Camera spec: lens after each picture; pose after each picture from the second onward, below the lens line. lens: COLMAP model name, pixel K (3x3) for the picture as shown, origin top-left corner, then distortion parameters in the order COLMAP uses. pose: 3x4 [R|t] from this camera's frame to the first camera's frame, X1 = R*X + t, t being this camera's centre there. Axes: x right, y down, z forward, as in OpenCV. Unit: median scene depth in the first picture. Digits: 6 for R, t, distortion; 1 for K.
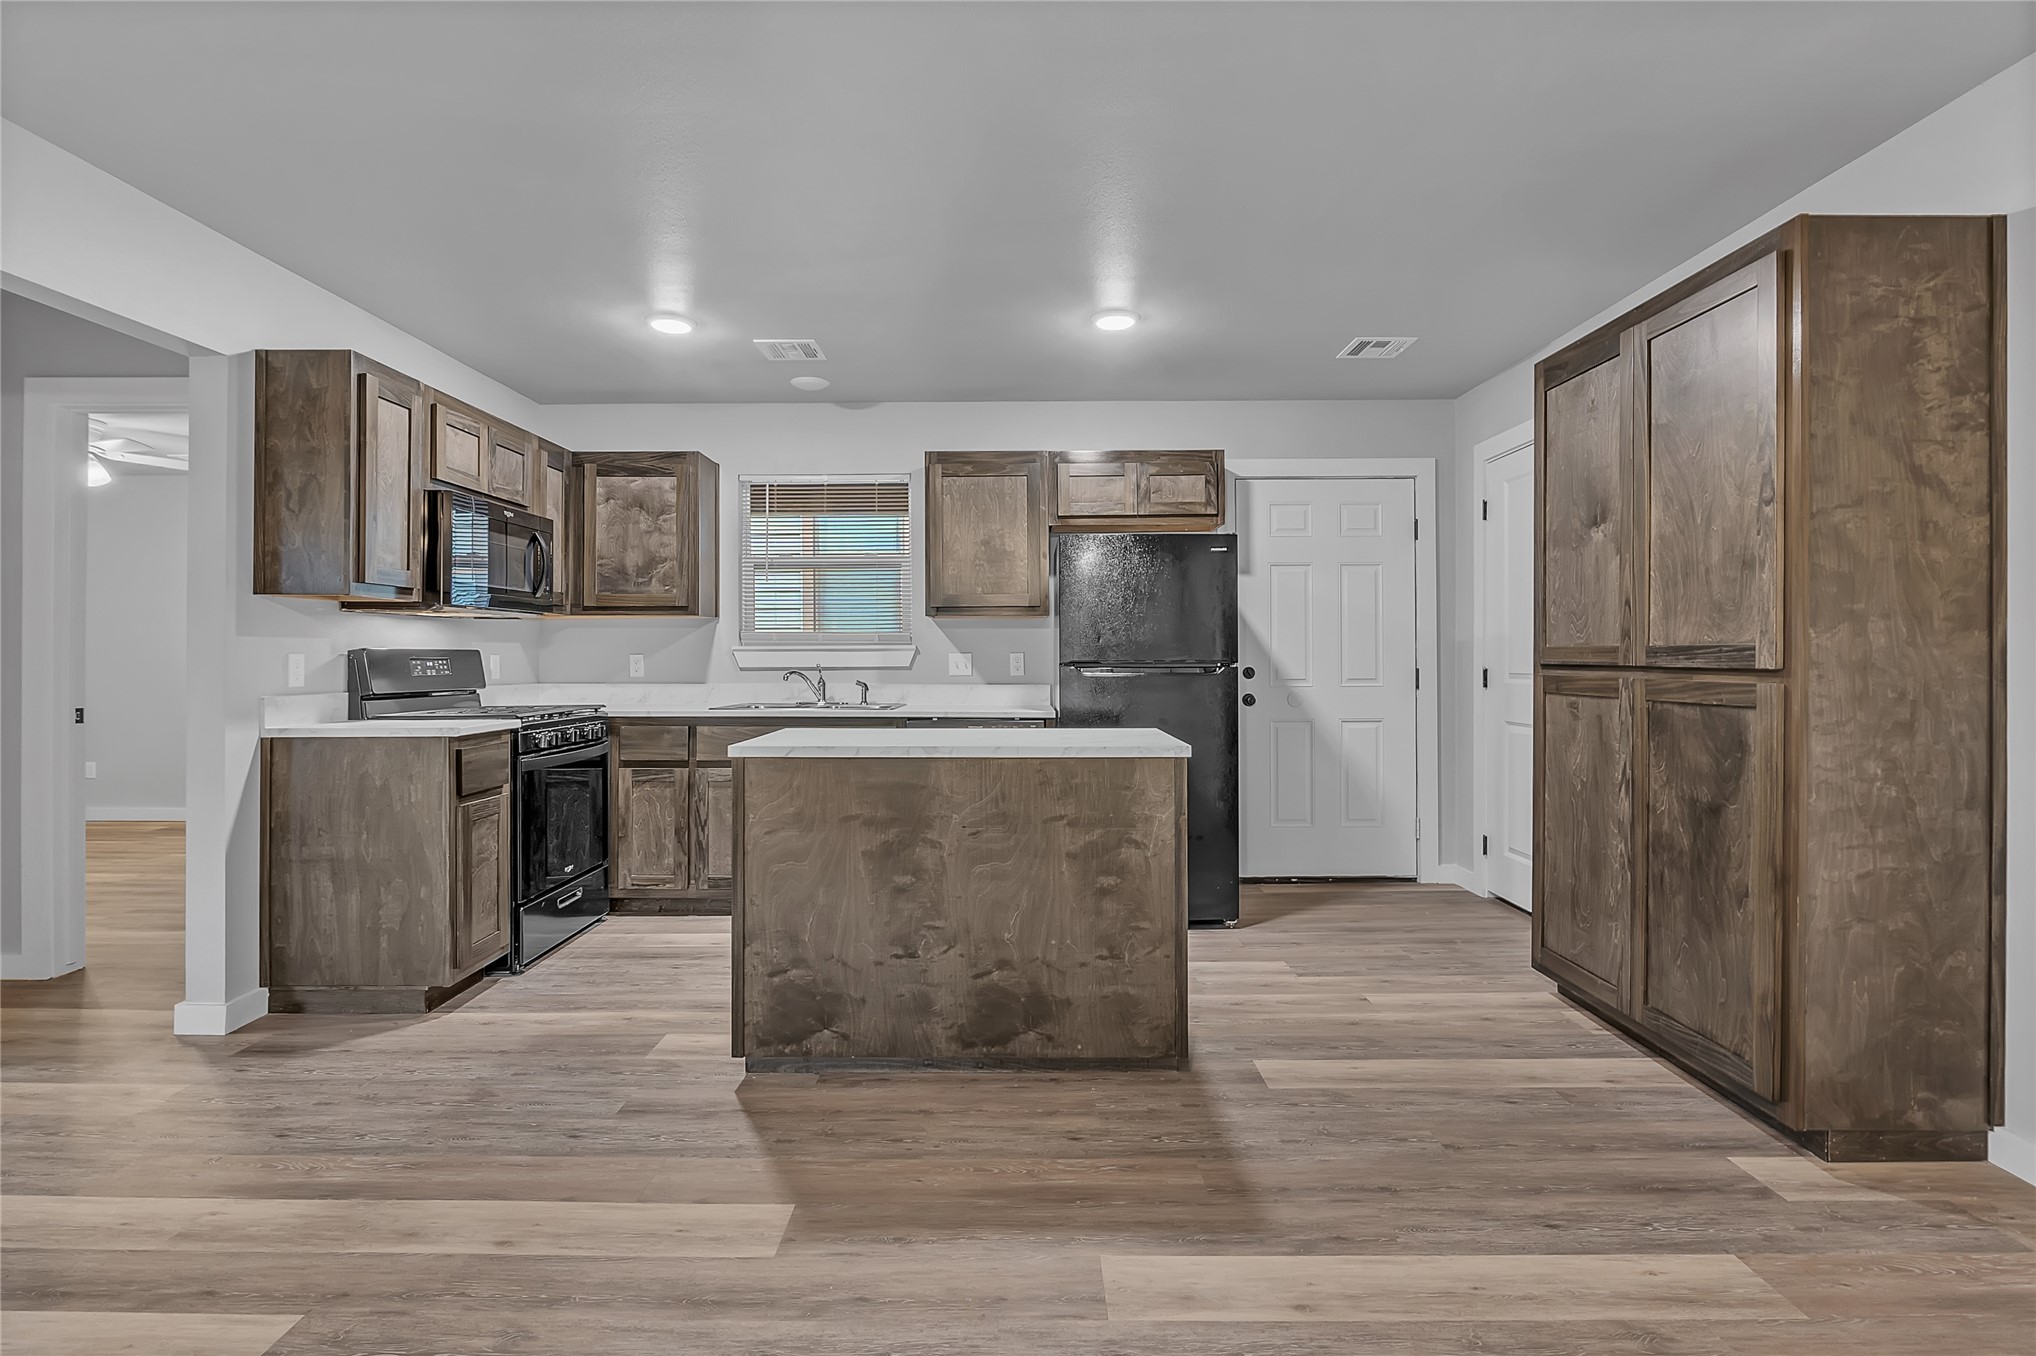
lens RADIAL K [[948.9, 0, 1013.4], [0, 948.9, 658.4], [0, 0, 1]] dist [-0.012059, 0.001940]
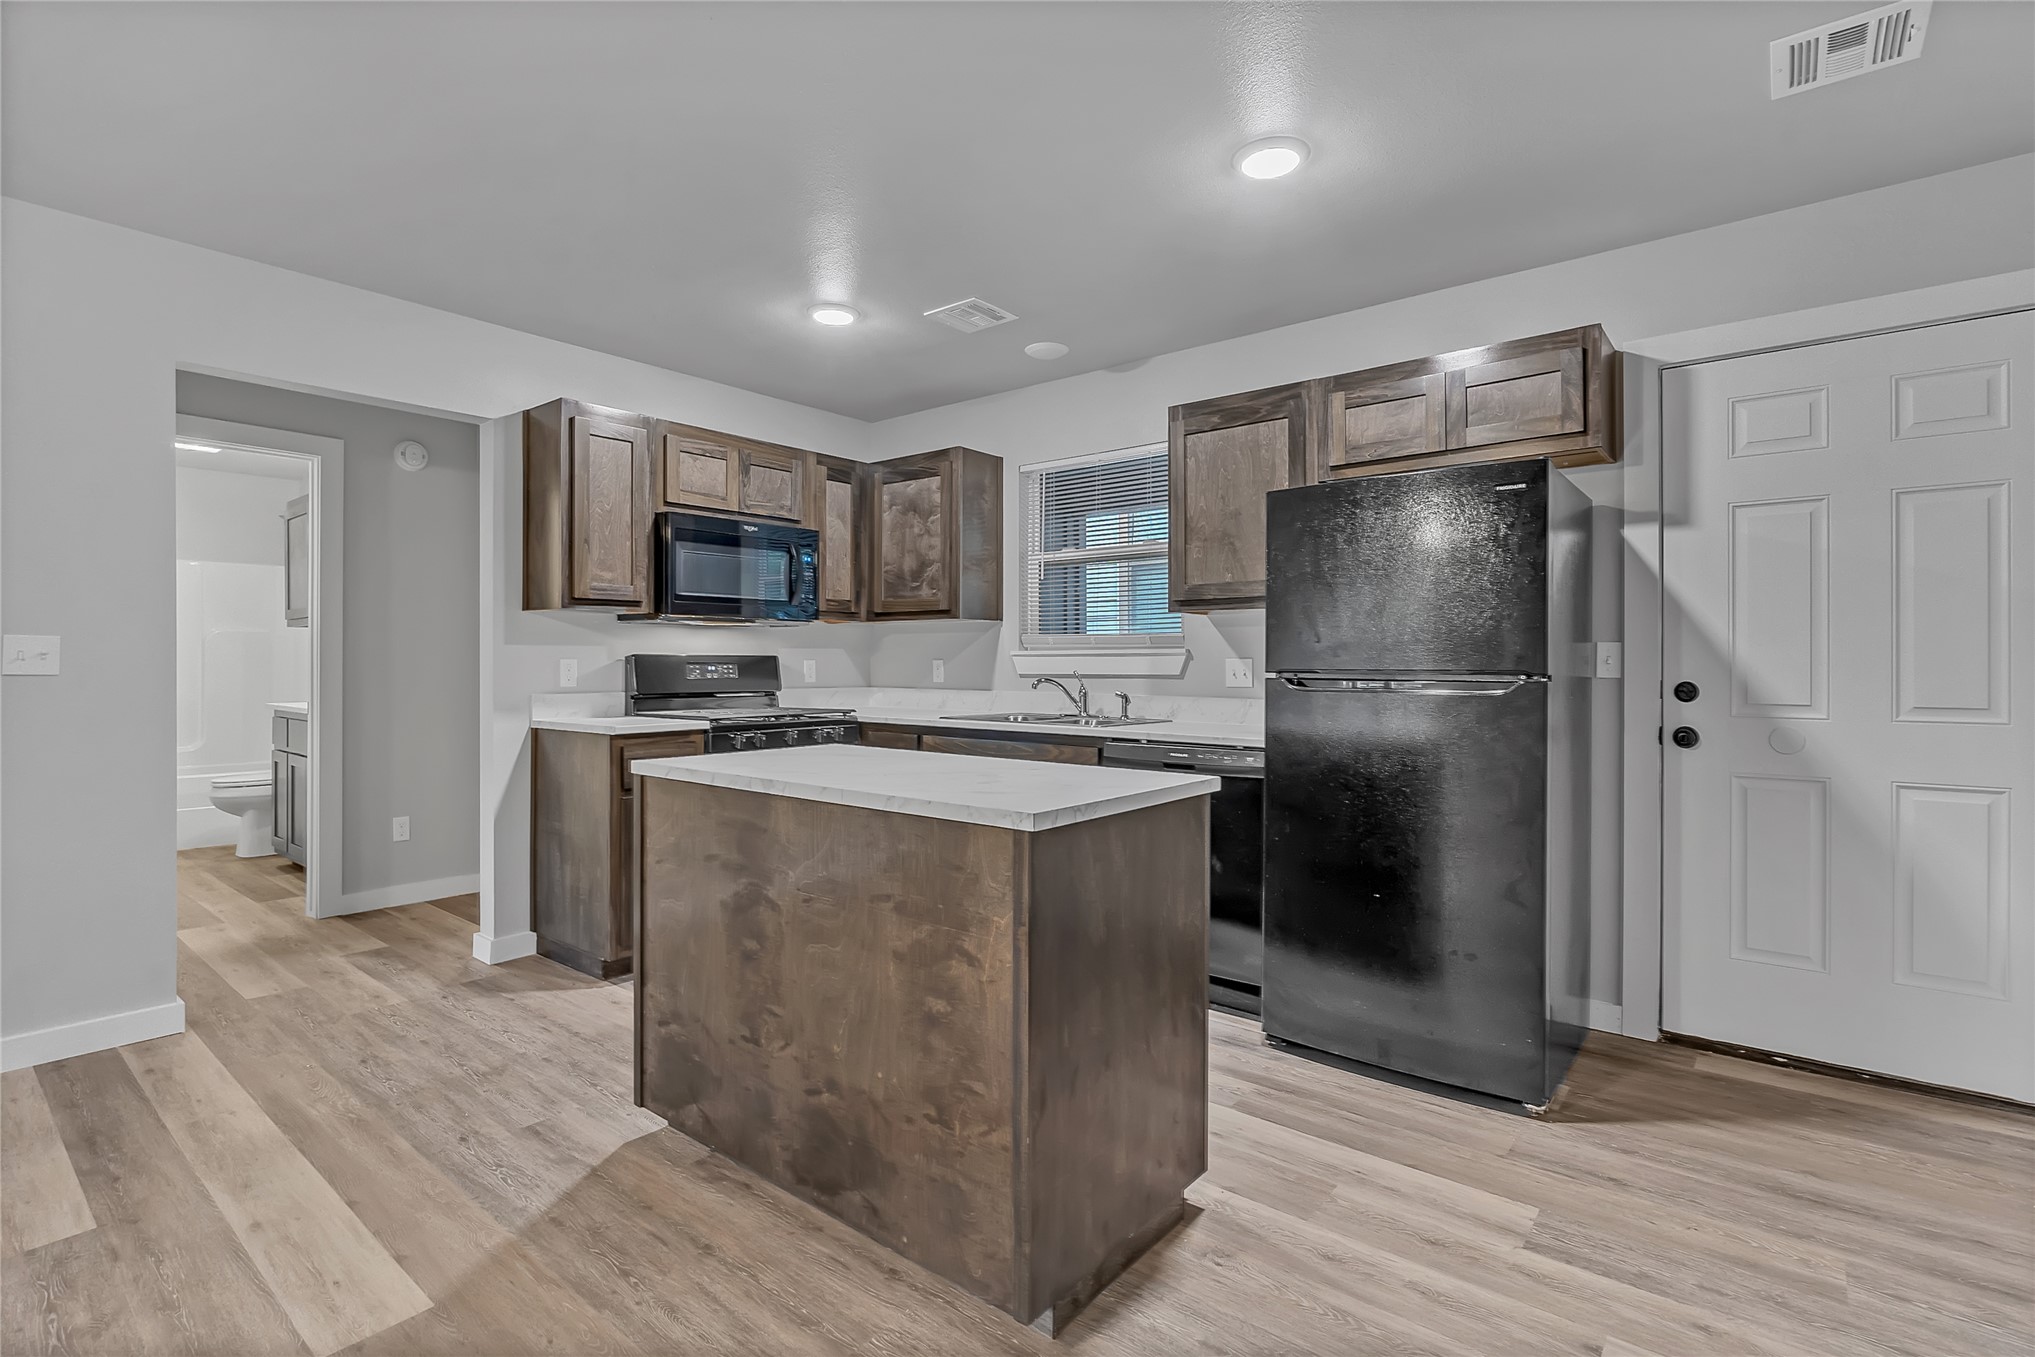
lens RADIAL K [[948.4, 0, 1016.2], [0, 948.4, 667.1], [0, 0, 1]] dist [-0.012059, 0.001940]
pose [[0.777848, 0.005336, -0.628429, 0.465908], [-0.003147, 0.999984, 0.004595, -0.002105], [0.628444, -0.001597, 0.777853, 0.442753]]
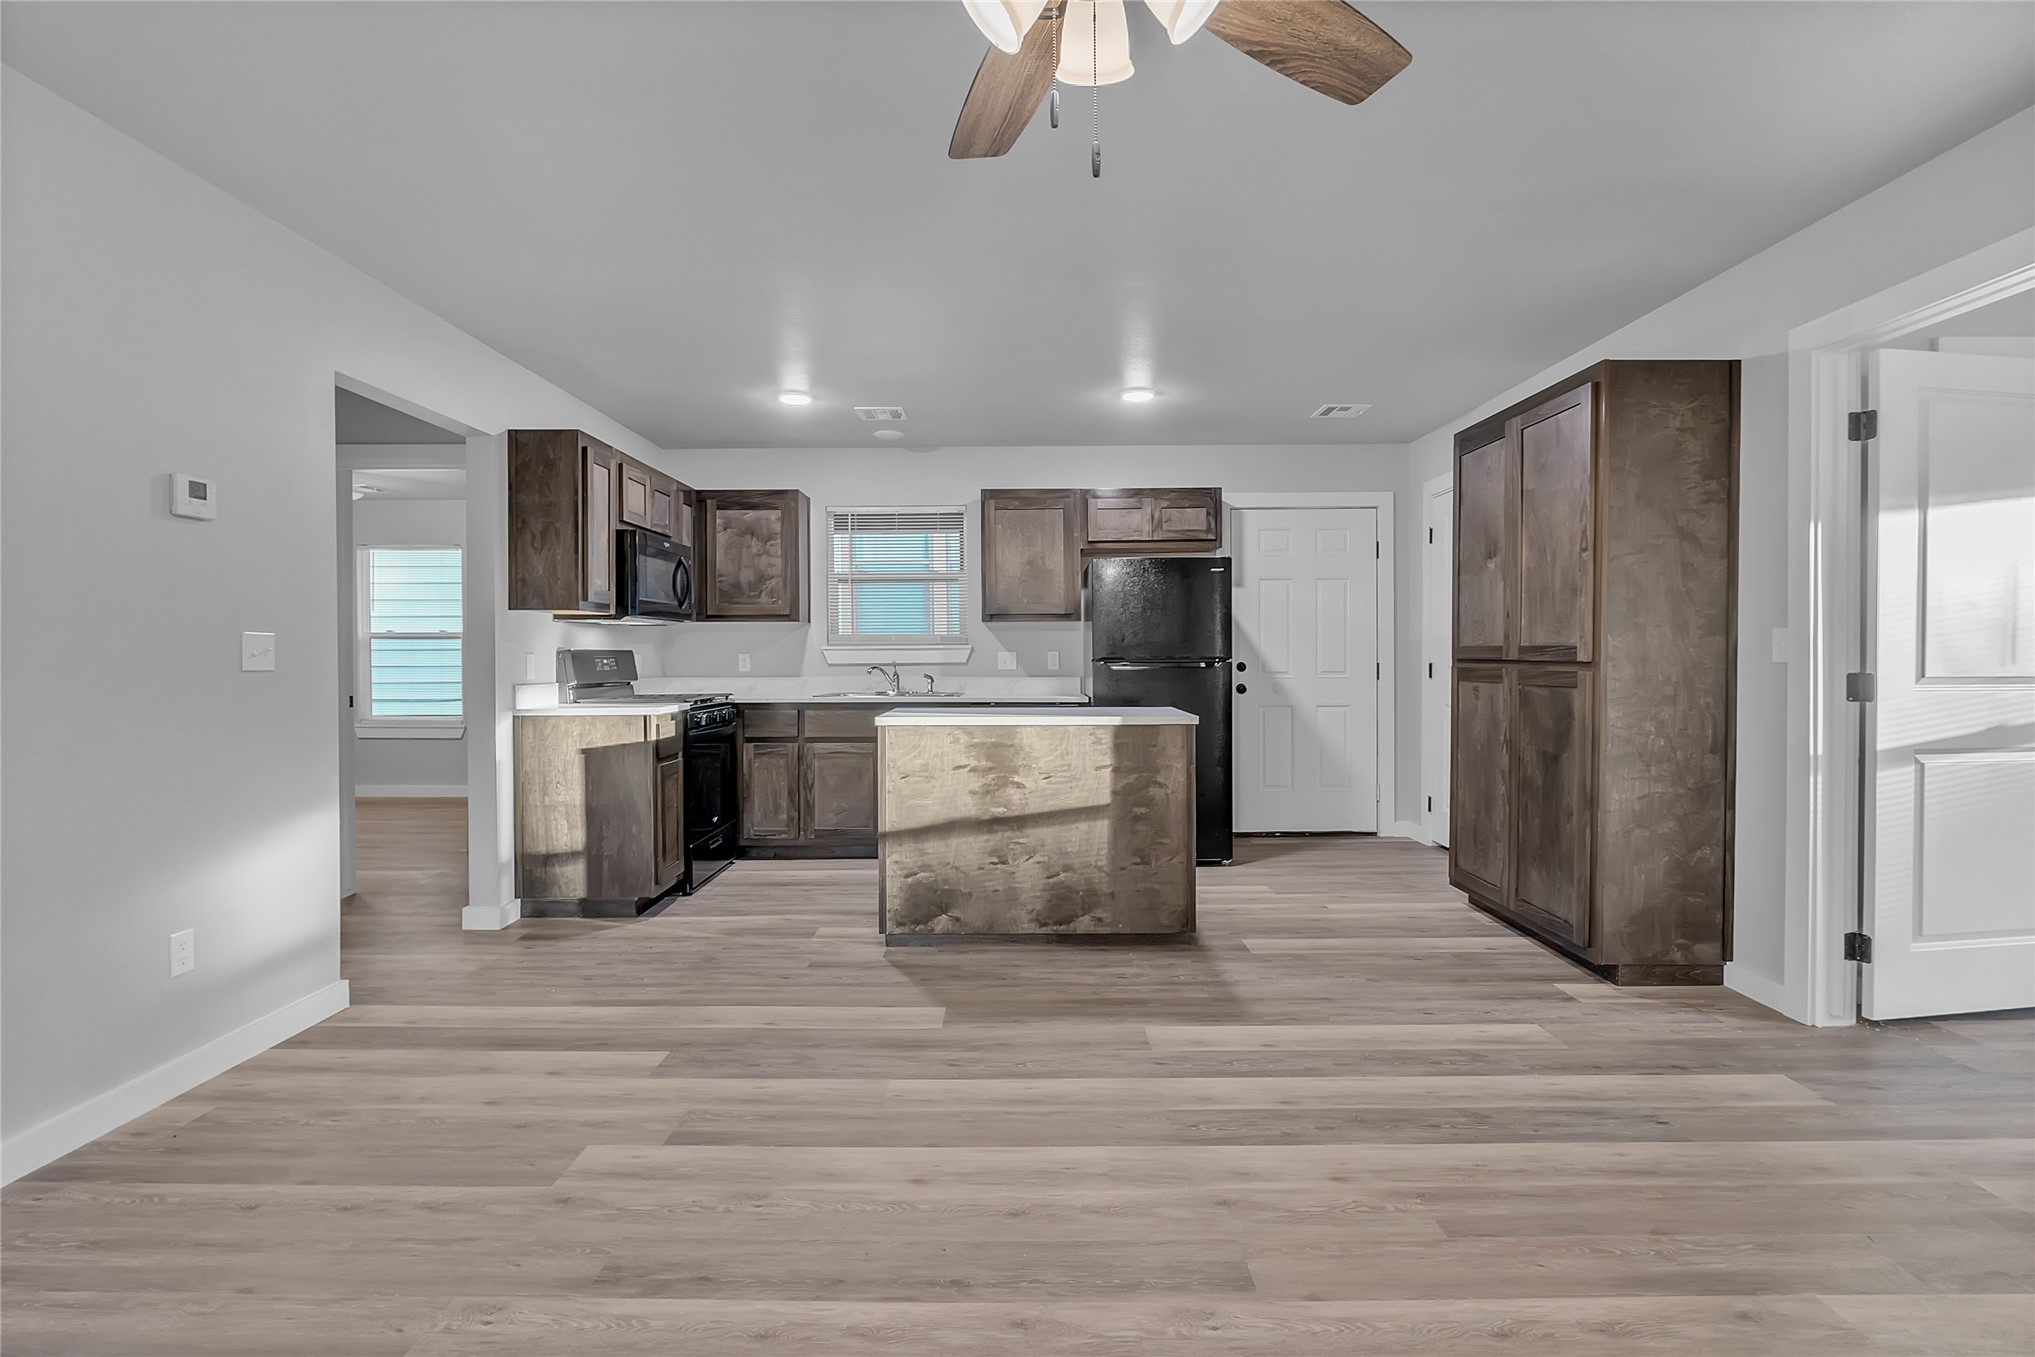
lens RADIAL K [[948.4, 0, 1013.2], [0, 948.4, 668.7], [0, 0, 1]] dist [-0.012059, 0.001940]
pose [[0.999995, -0.002883, 0.000994, -0.079192], [0.002869, 0.999897, 0.014074, -0.000735], [-0.001035, -0.014071, 0.999900, -0.364683]]
